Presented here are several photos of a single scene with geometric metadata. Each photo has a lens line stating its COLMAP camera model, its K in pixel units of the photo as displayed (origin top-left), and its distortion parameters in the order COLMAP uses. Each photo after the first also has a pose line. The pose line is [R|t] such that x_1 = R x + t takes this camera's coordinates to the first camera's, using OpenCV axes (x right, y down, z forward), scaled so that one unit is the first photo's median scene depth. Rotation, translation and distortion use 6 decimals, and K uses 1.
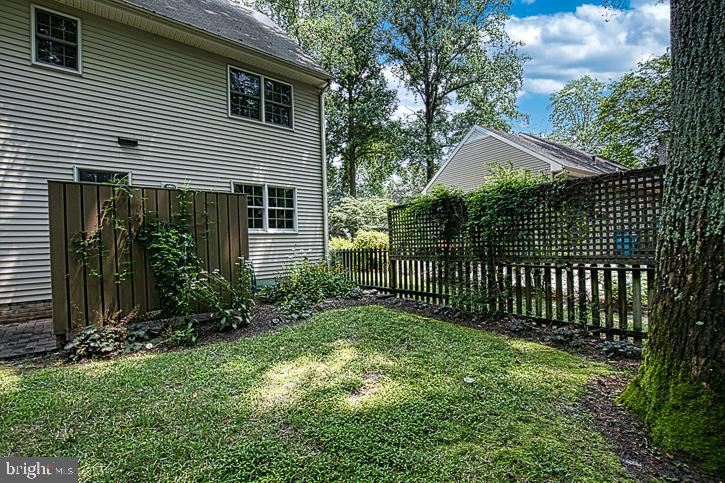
lens RADIAL K [[332.9, 0, 364.8], [0, 332.9, 245.9], [0, 0, 1]] dist [-0.032660, 0.000901]
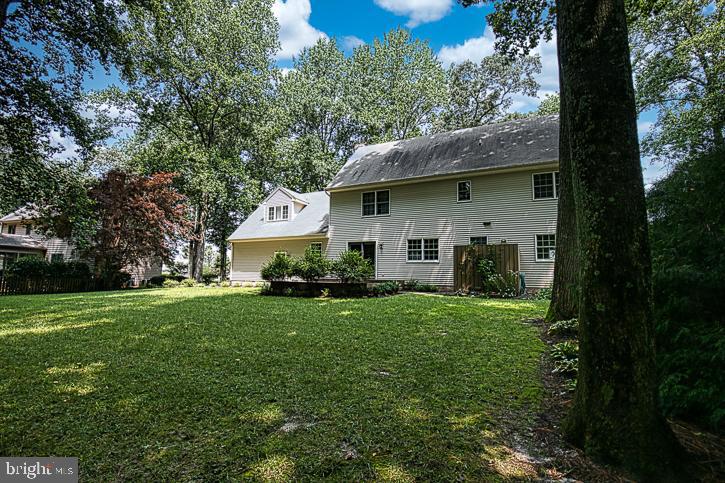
lens RADIAL K [[332.9, 0, 364.8], [0, 332.9, 245.9], [0, 0, 1]] dist [-0.032660, 0.000901]
pose [[0.377246, -0.056570, -0.924384, 0.526727], [-0.038921, 0.996282, -0.076854, 0.030327], [0.925295, 0.064971, 0.373642, -0.327720]]
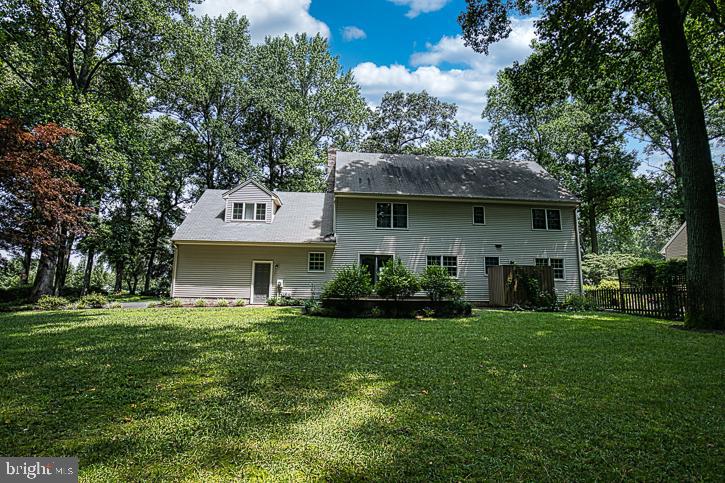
lens RADIAL K [[332.9, 0, 364.8], [0, 332.9, 245.9], [0, 0, 1]] dist [-0.032660, 0.000901]
pose [[0.798578, -0.046092, -0.600124, 0.020837], [-0.044250, 0.989869, -0.134910, 0.047864], [0.600263, 0.134291, 0.788448, -0.836176]]
